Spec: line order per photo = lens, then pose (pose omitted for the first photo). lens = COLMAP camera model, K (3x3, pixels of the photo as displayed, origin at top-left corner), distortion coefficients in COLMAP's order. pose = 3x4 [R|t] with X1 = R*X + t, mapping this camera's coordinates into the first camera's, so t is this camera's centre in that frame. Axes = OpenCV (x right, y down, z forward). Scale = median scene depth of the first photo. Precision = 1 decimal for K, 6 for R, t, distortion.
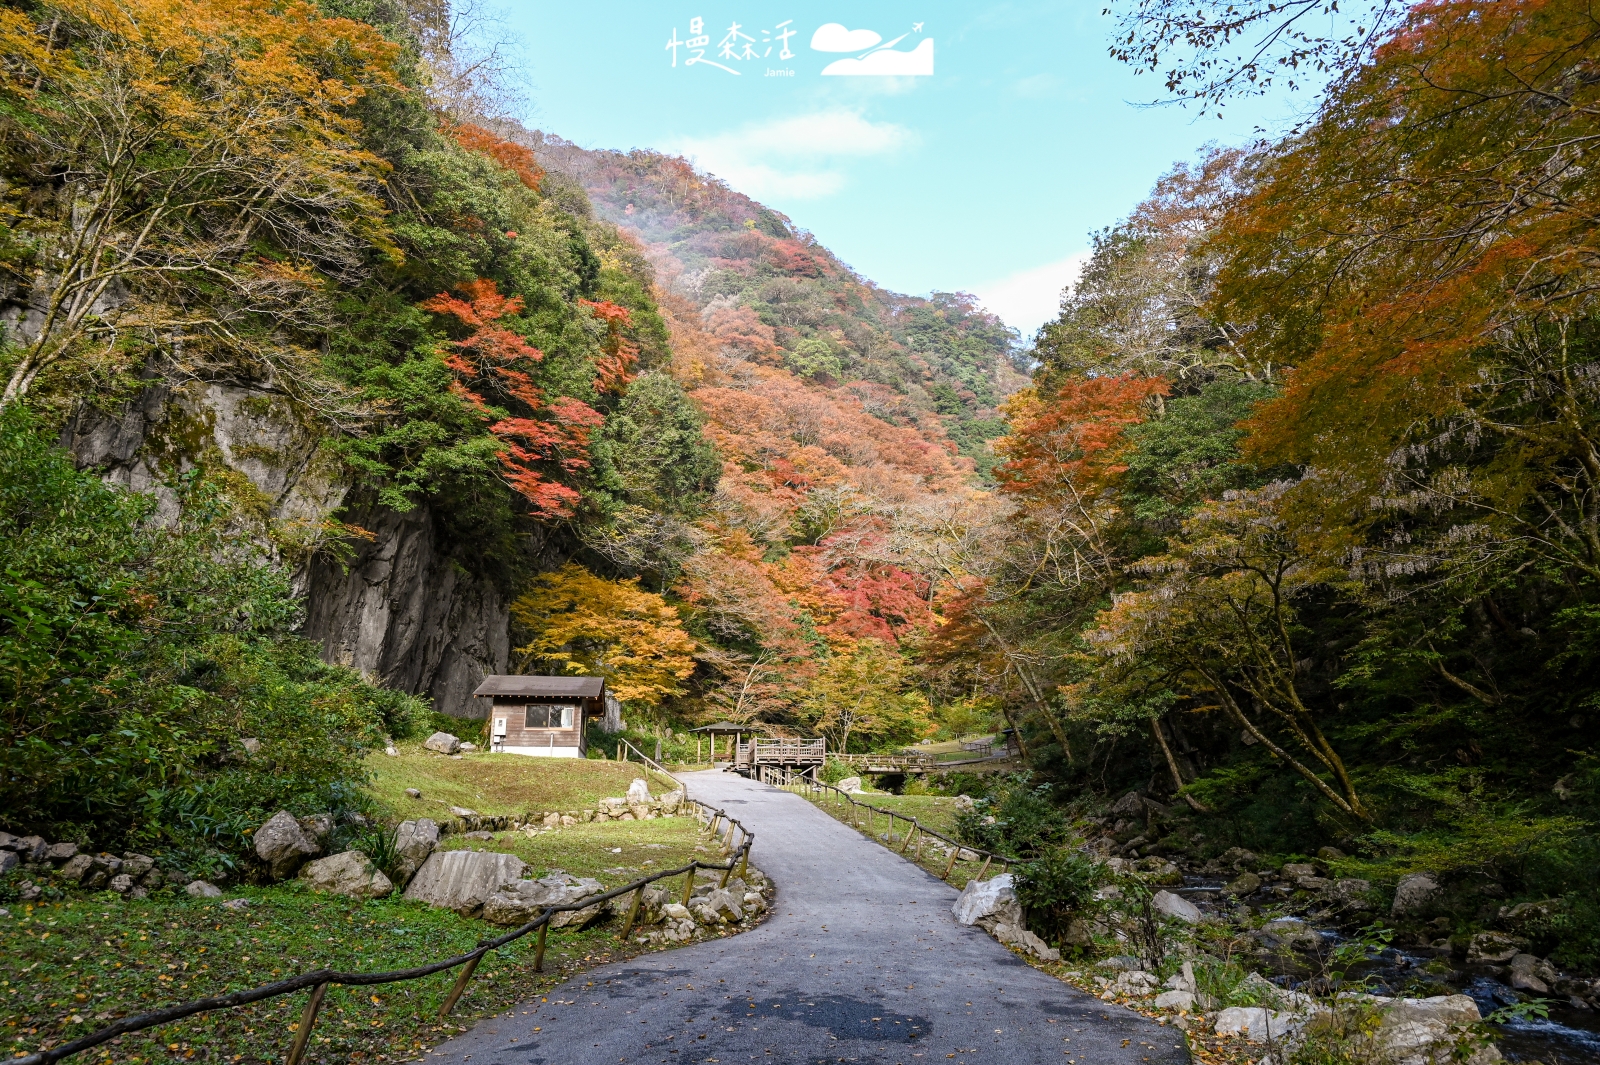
lens RADIAL K [[1080.5, 0, 796.7], [0, 1080.5, 525.2], [0, 0, 1]] dist [-0.004504, 0.001426]
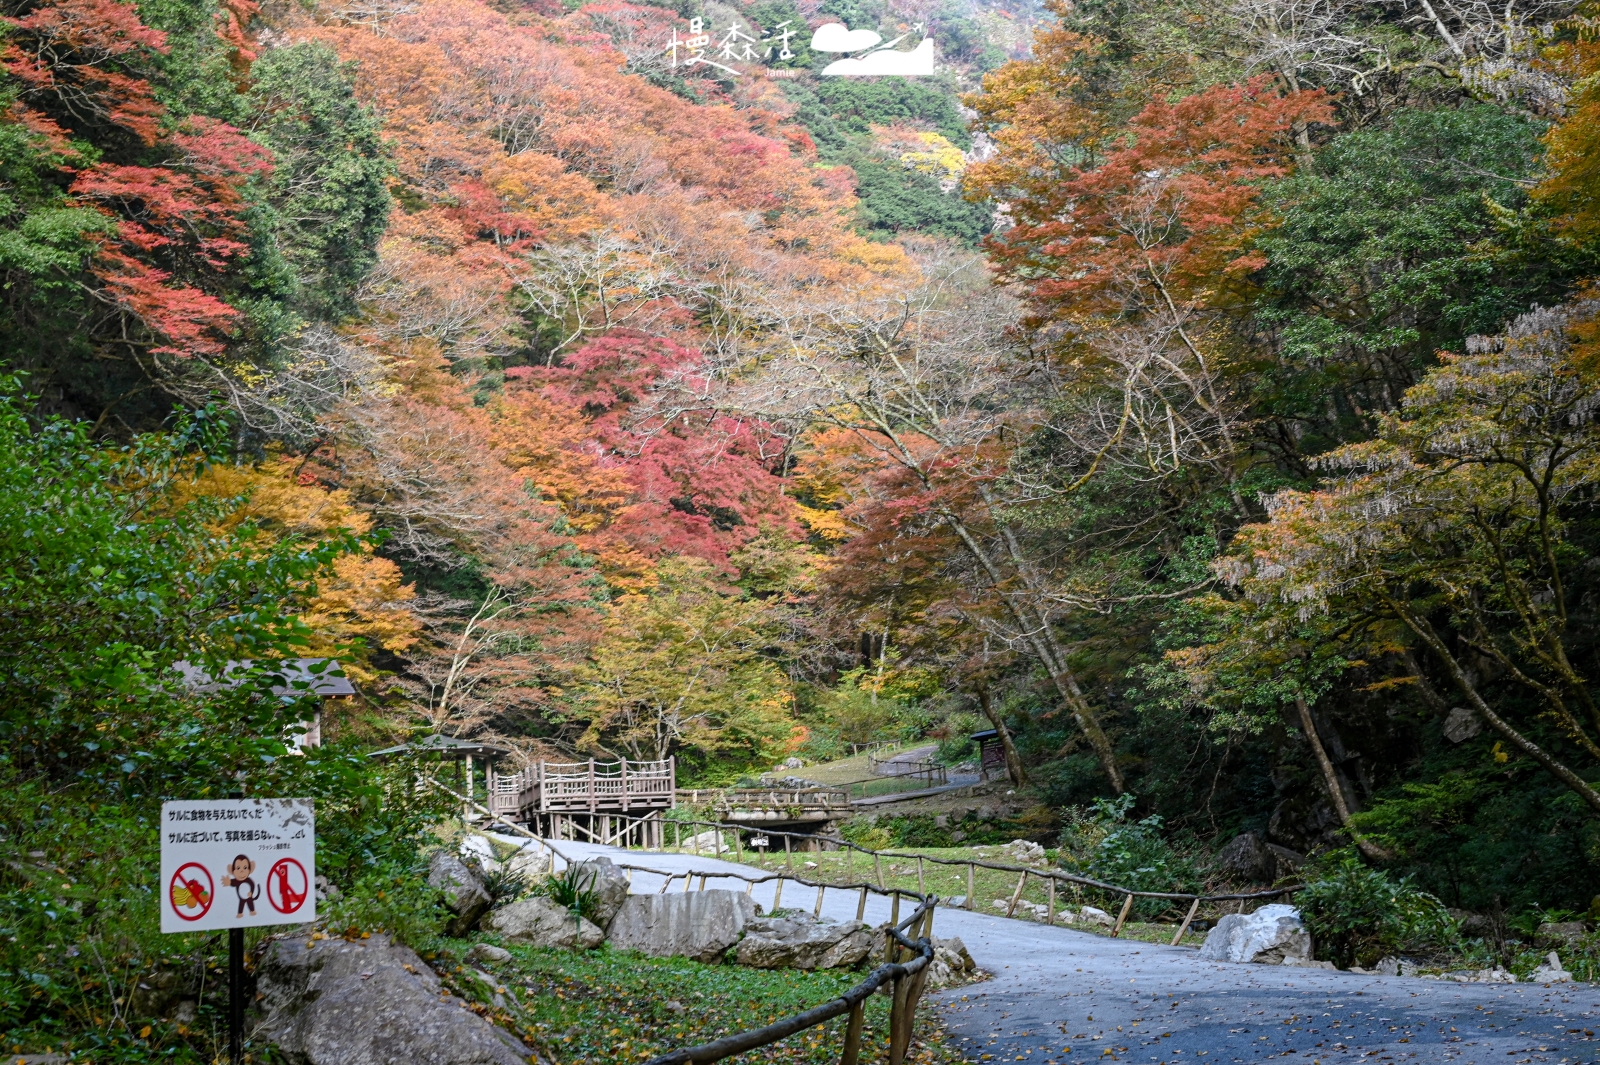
lens RADIAL K [[2328.7, 0, 801.2], [0, 2328.7, 534.7], [0, 0, 1]] dist [0.007879, 0.000000]
pose [[0.989331, -0.021704, 0.144057, -0.071010], [0.007583, 0.995171, 0.097859, -0.020771], [-0.145485, -0.095723, 0.984719, -0.109271]]
